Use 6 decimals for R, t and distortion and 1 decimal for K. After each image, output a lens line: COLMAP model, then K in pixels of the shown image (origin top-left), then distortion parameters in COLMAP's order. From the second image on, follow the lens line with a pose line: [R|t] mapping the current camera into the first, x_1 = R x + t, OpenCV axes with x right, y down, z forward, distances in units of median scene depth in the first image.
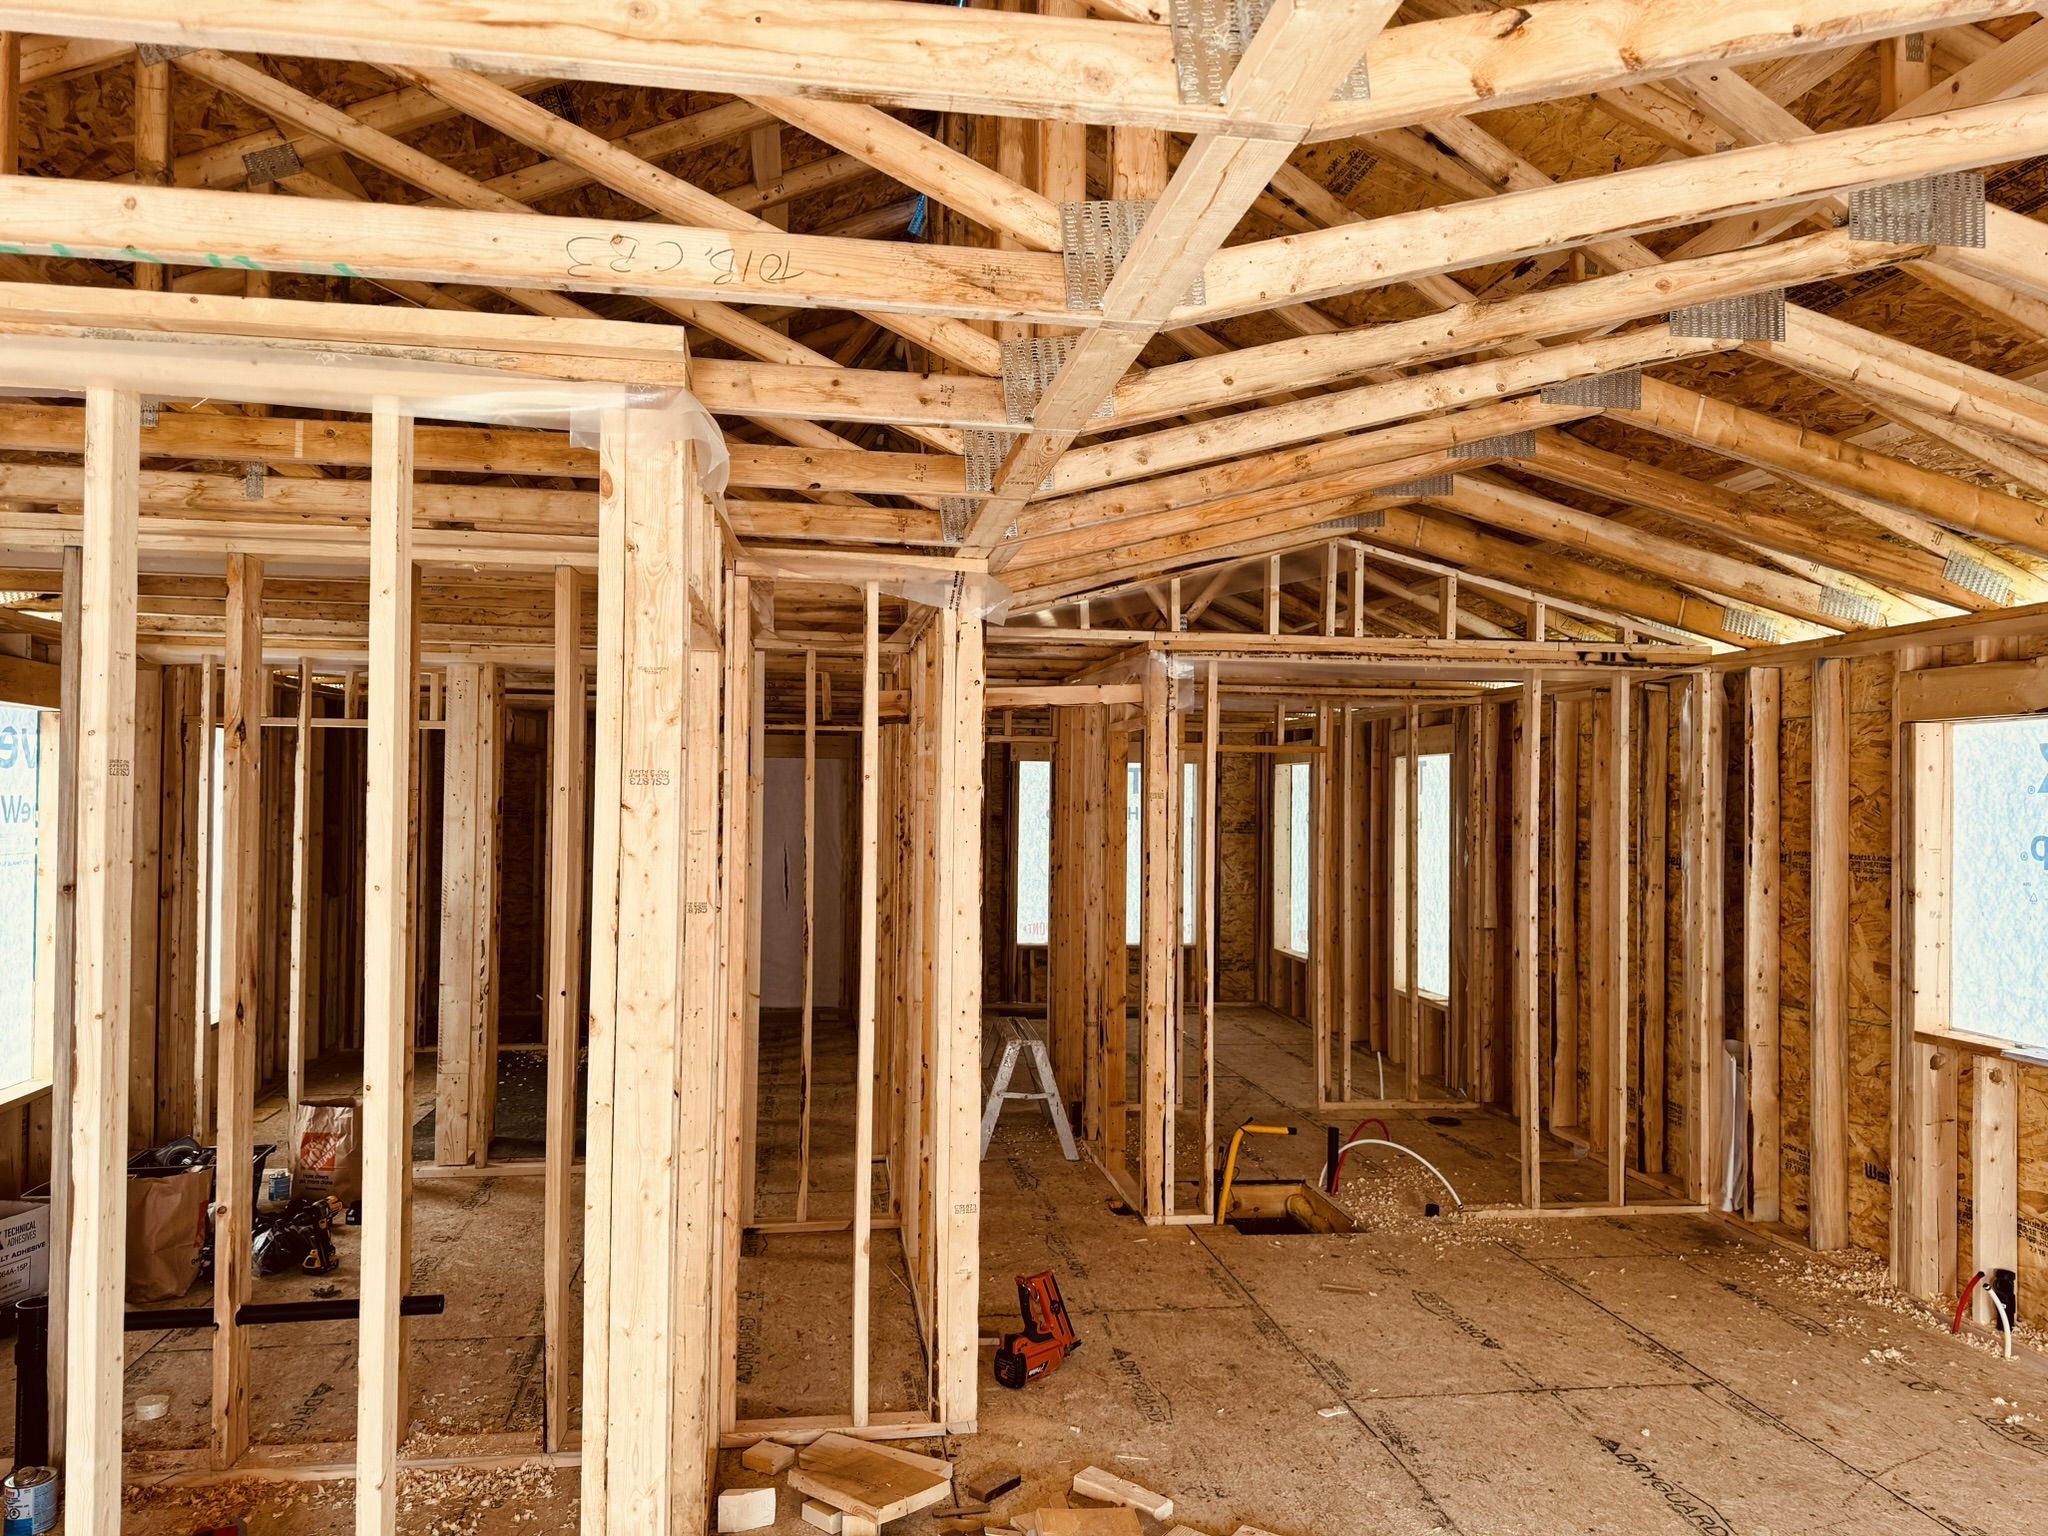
lens RADIAL K [[1452.9, 0, 1015.3], [0, 1452.9, 776.4], [0, 0, 1]] dist [0.080519, -0.094766]
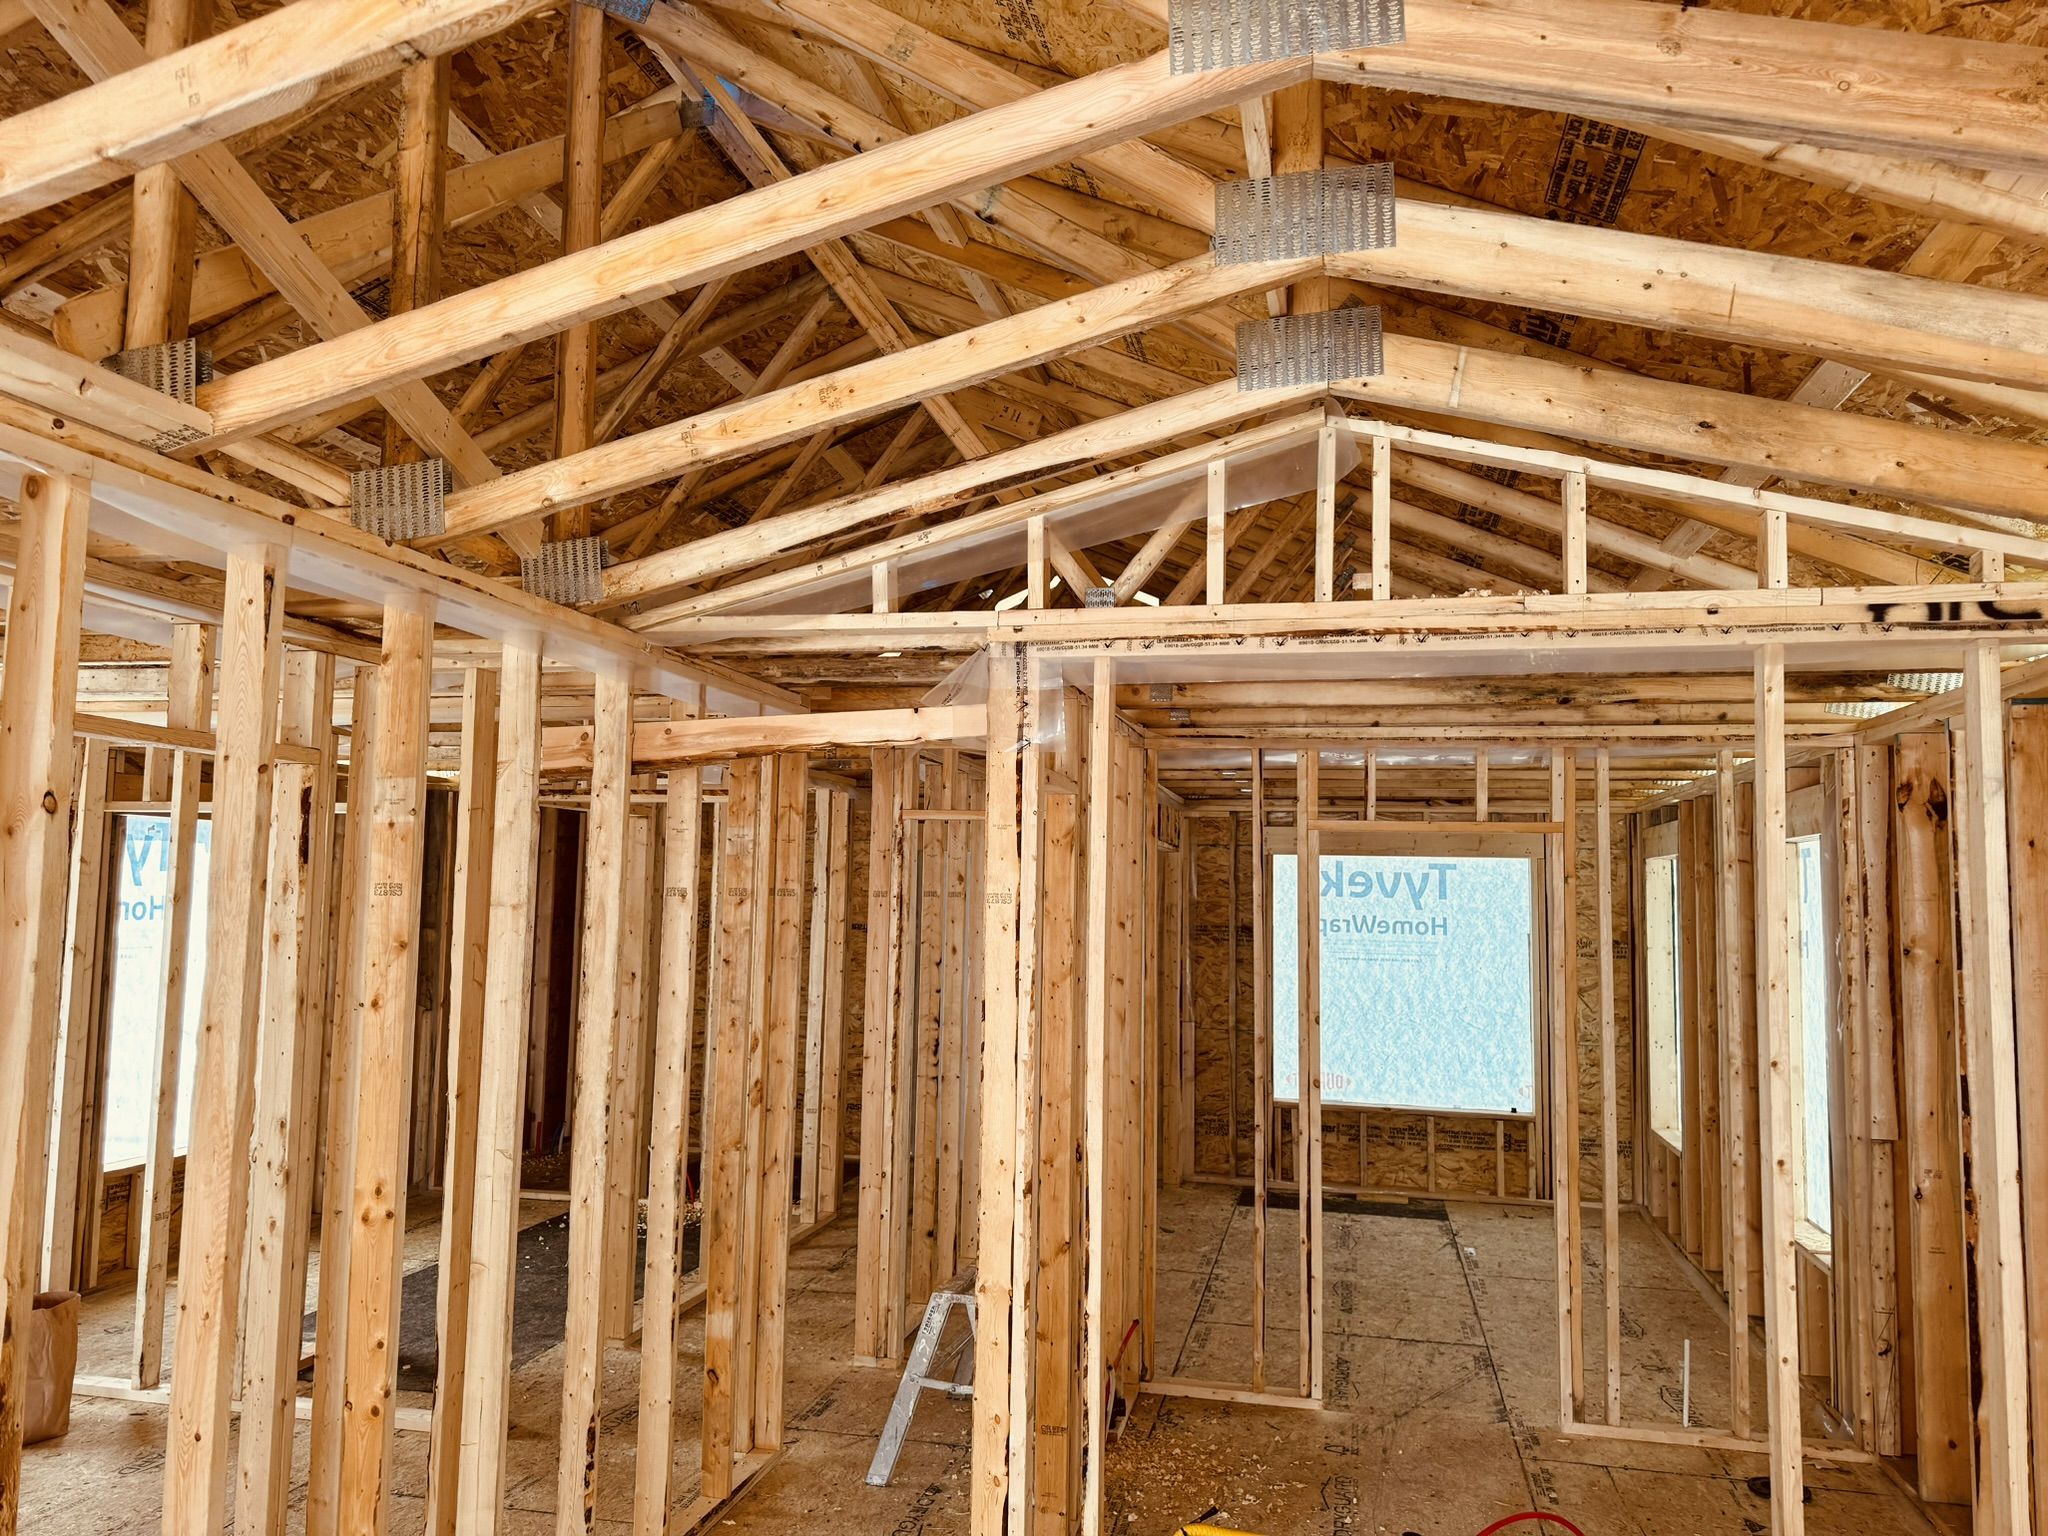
lens RADIAL K [[1452.9, 0, 1026.8], [0, 1452.9, 764.9], [0, 0, 1]] dist [0.080519, -0.094766]
pose [[0.935755, -0.025891, -0.351698, 0.295641], [-0.001486, 0.997003, -0.077351, 0.005155], [0.352647, 0.072904, 0.932912, 0.458660]]
